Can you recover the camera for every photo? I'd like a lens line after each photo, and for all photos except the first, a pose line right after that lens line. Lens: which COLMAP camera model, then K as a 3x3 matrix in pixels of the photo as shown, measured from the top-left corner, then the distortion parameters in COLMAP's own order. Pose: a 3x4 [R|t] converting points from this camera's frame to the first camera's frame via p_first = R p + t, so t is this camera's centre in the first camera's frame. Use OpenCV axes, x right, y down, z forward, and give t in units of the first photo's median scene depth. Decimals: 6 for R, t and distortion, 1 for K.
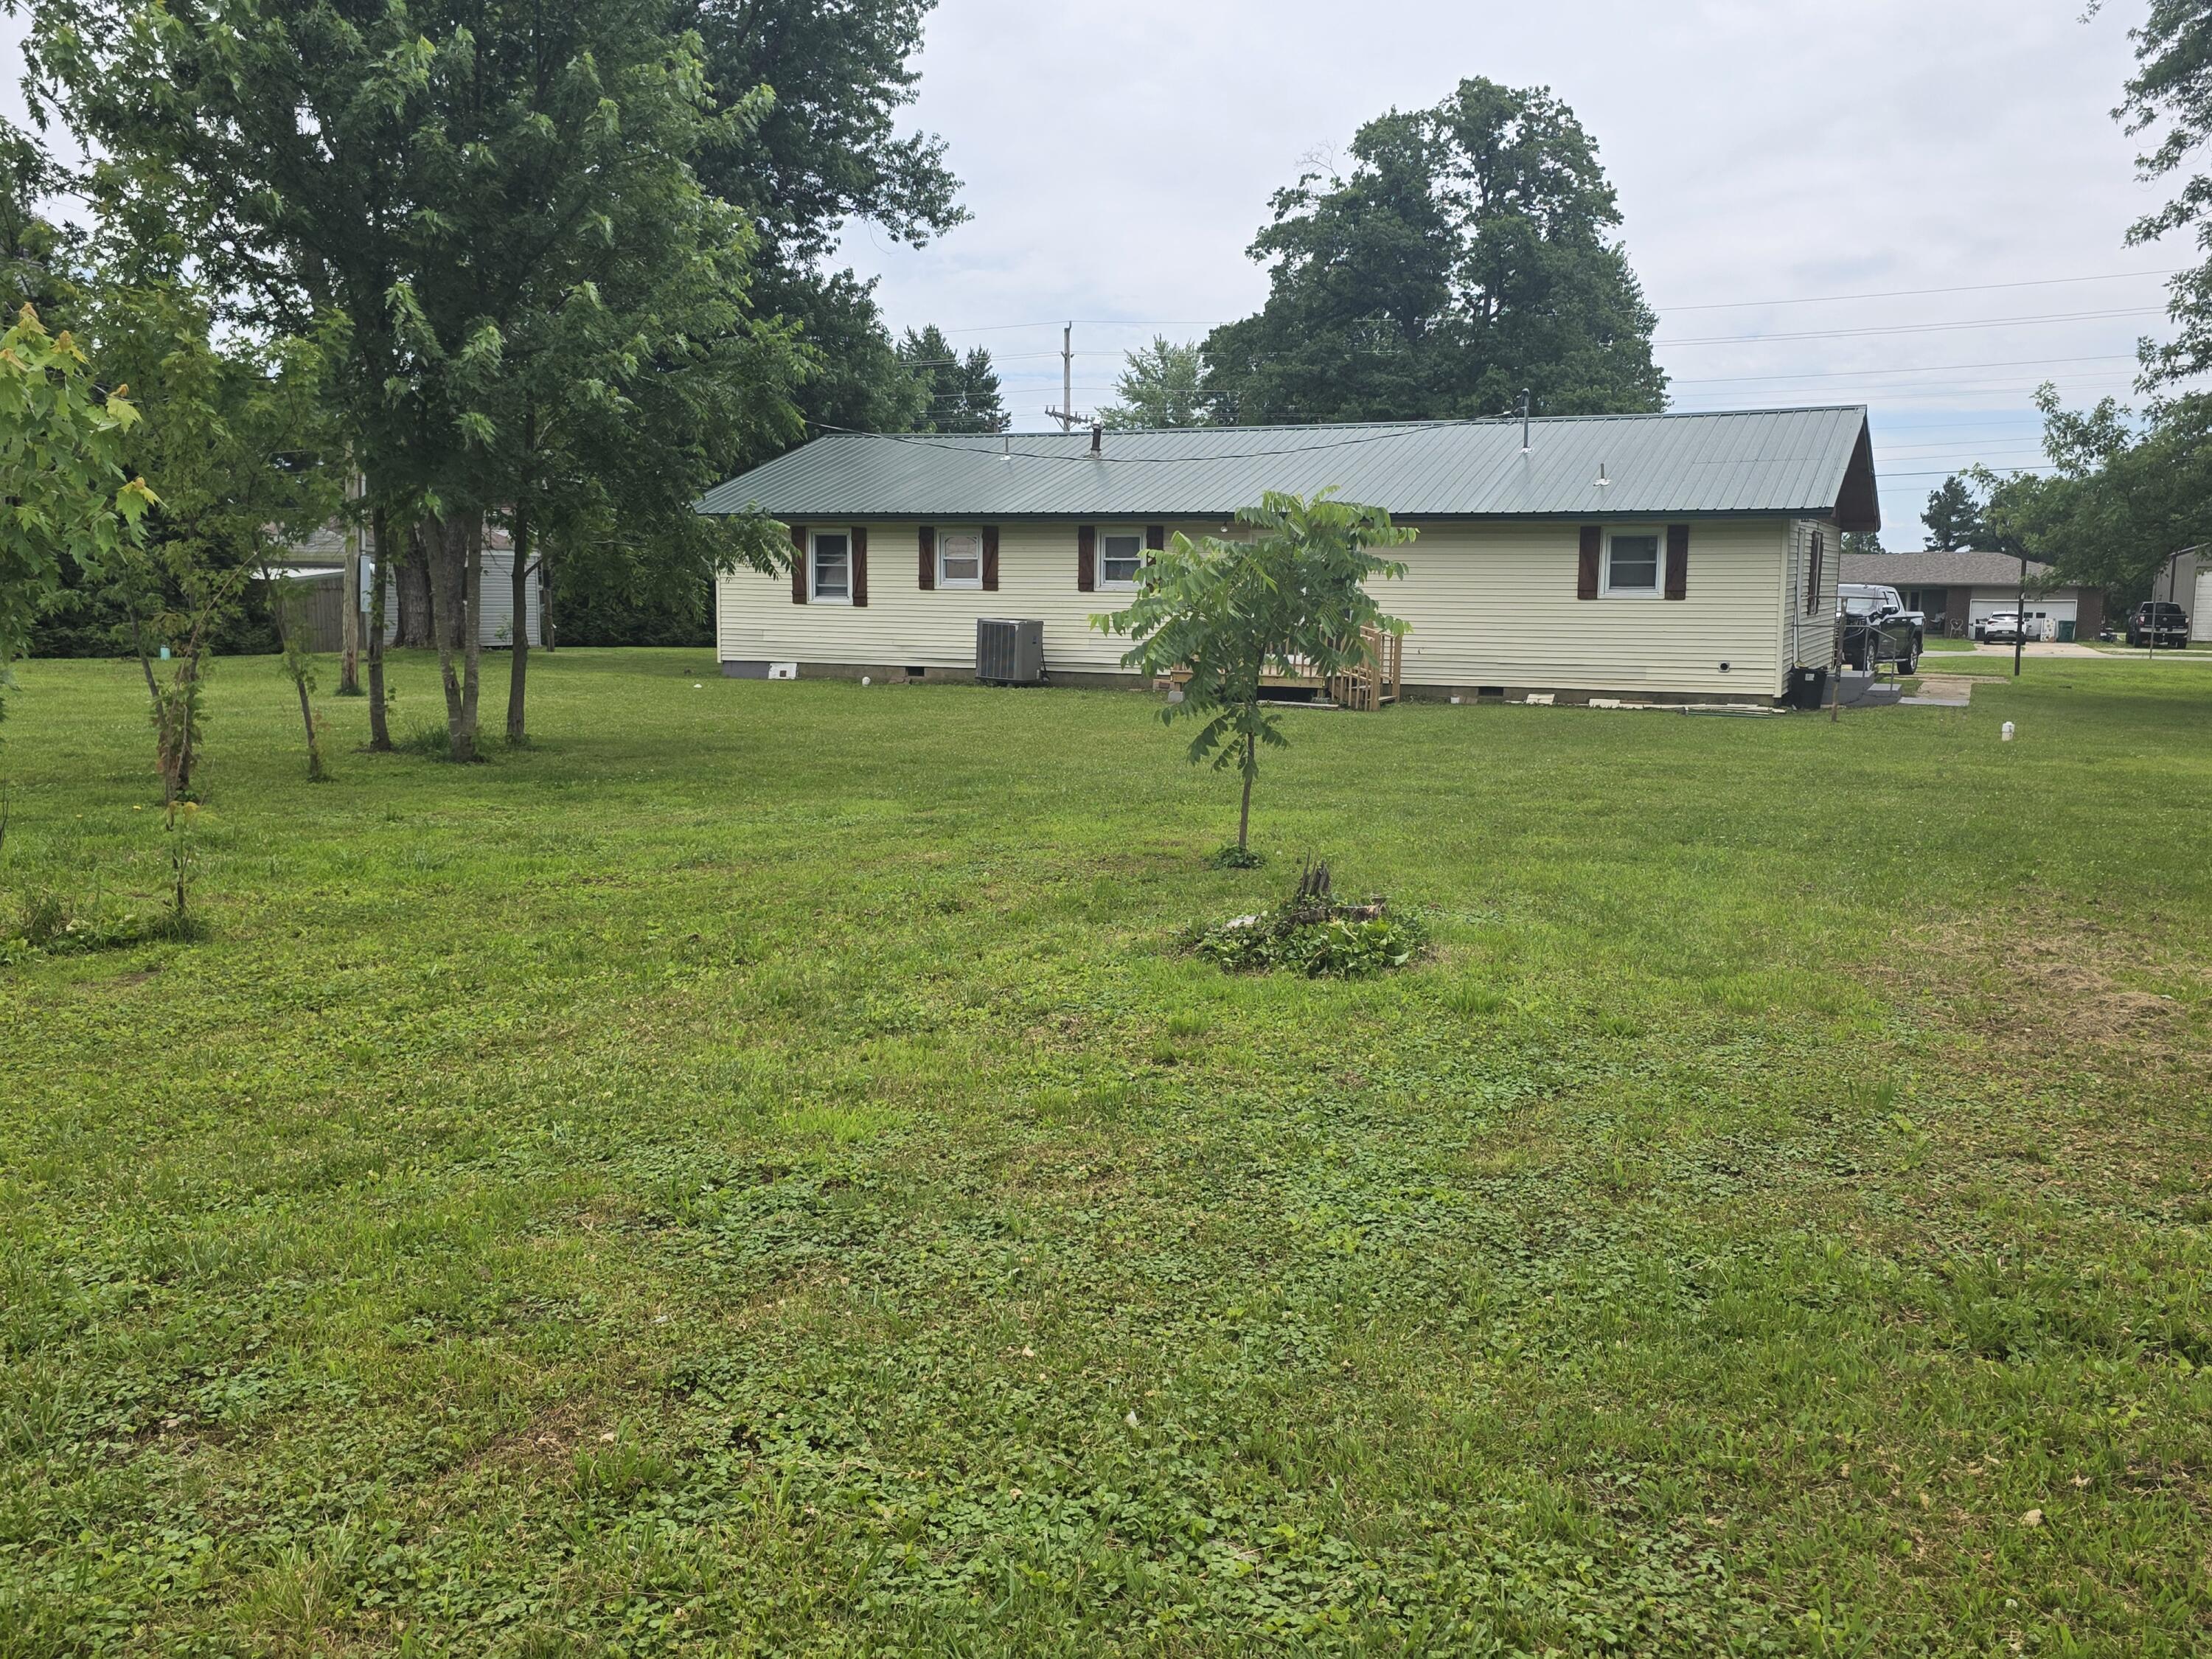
lens RADIAL K [[1993.4, 0, 1100.6], [0, 1993.4, 825.0], [0, 0, 1]] dist [0.056001, -0.027924]
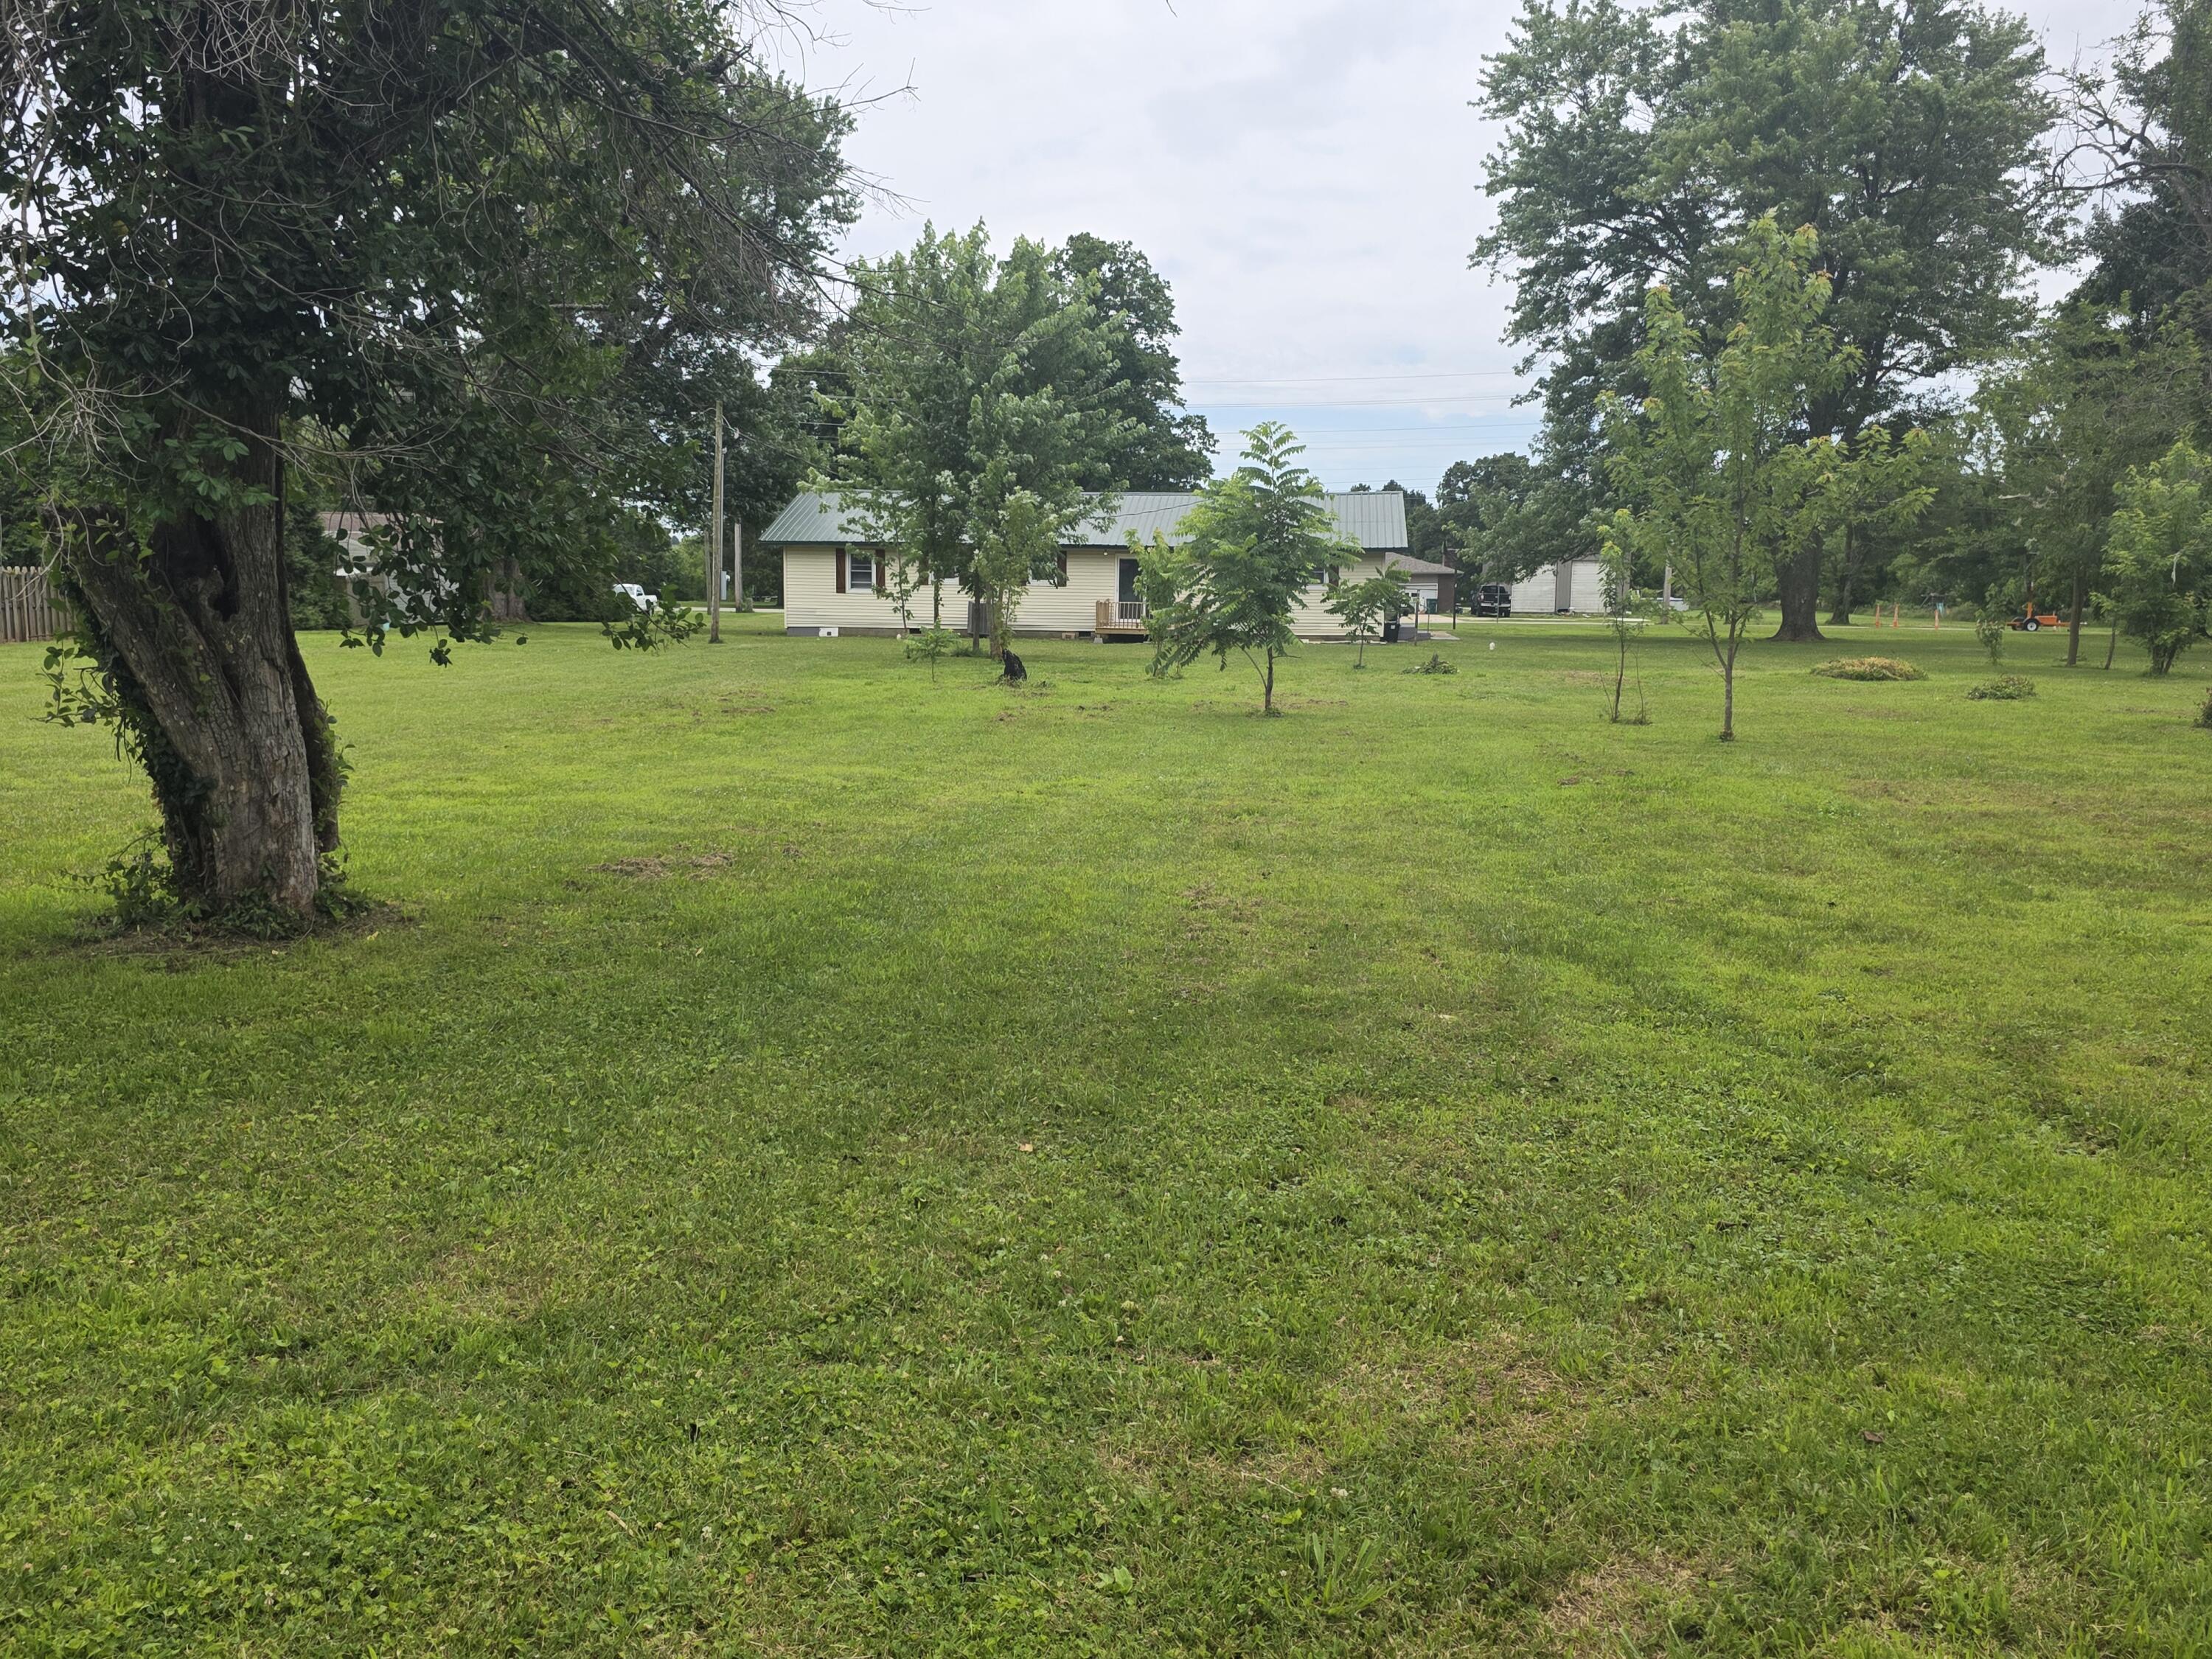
lens RADIAL K [[1993.4, 0, 1108.7], [0, 1993.4, 827.9], [0, 0, 1]] dist [0.056001, -0.027924]
pose [[0.951181, -0.041500, 0.305830, -0.414905], [0.037880, 0.999124, 0.017764, 0.063200], [-0.306299, -0.005312, 0.951921, -0.643220]]
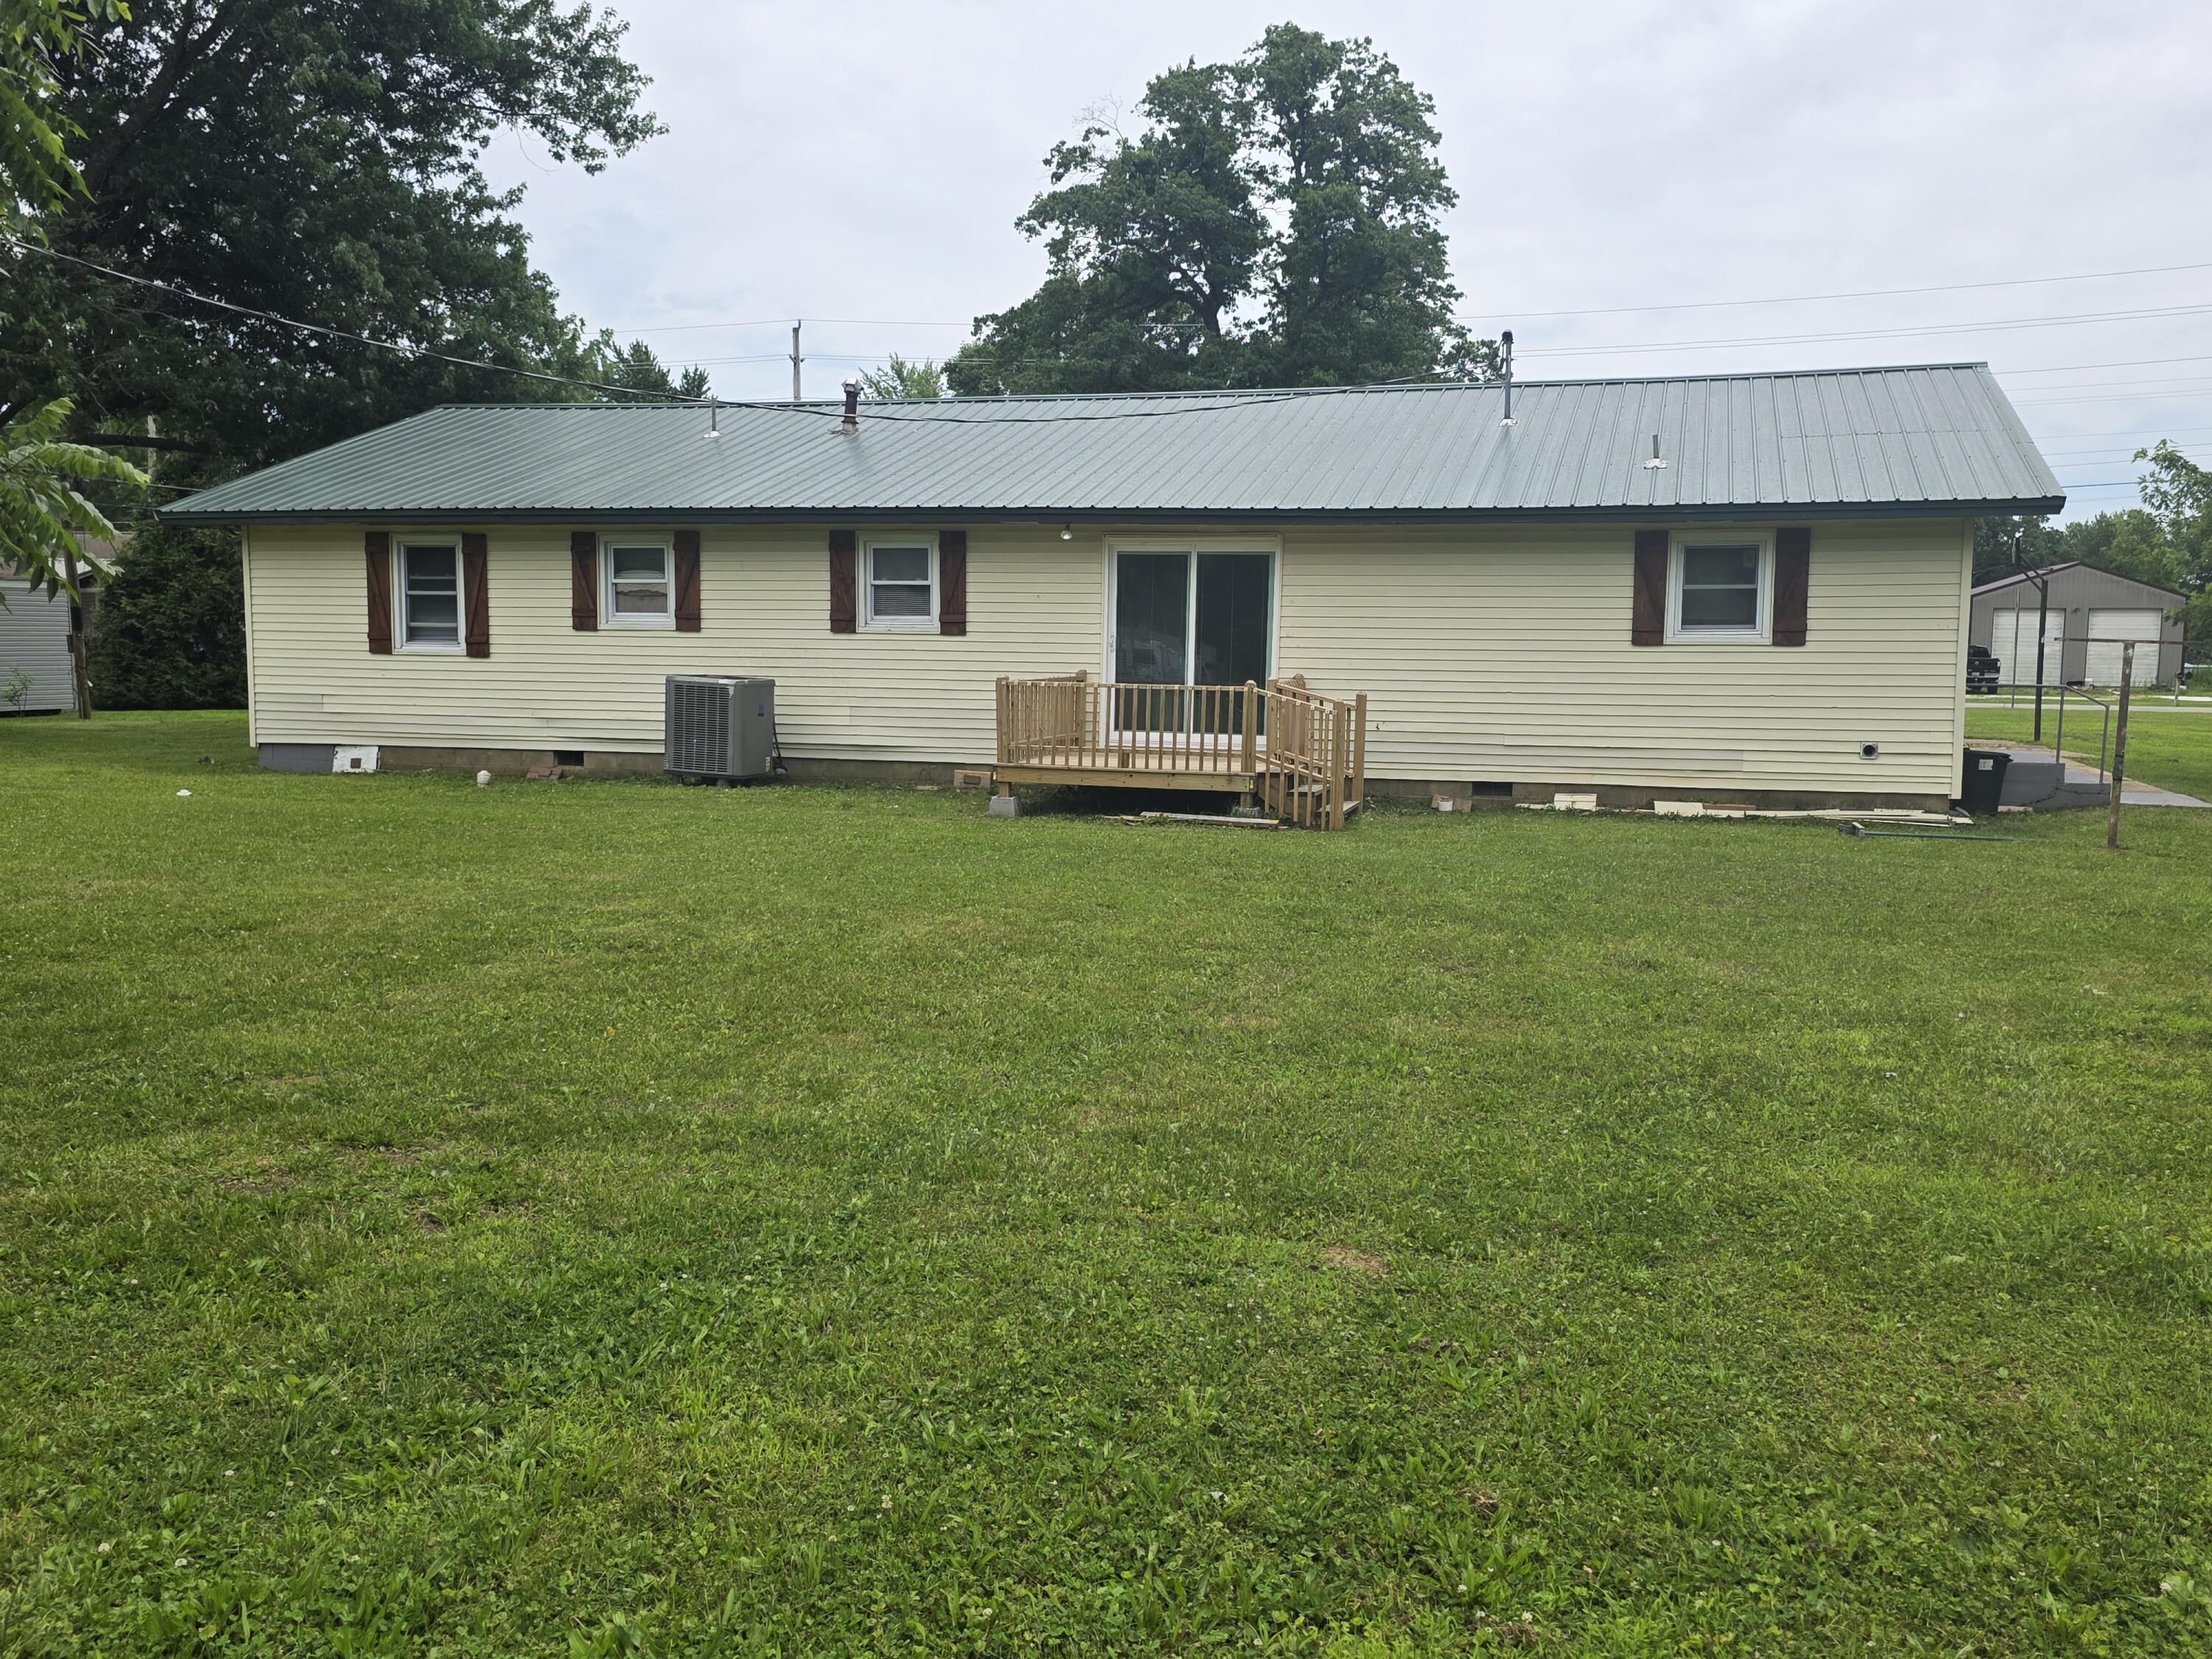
lens RADIAL K [[1993.4, 0, 1154.2], [0, 1993.4, 817.2], [0, 0, 1]] dist [0.056001, -0.027924]
pose [[0.987260, -0.016033, 0.158305, -0.009023], [0.020156, 0.999497, -0.024473, -0.033908], [-0.157833, 0.027352, 0.987087, 0.295801]]
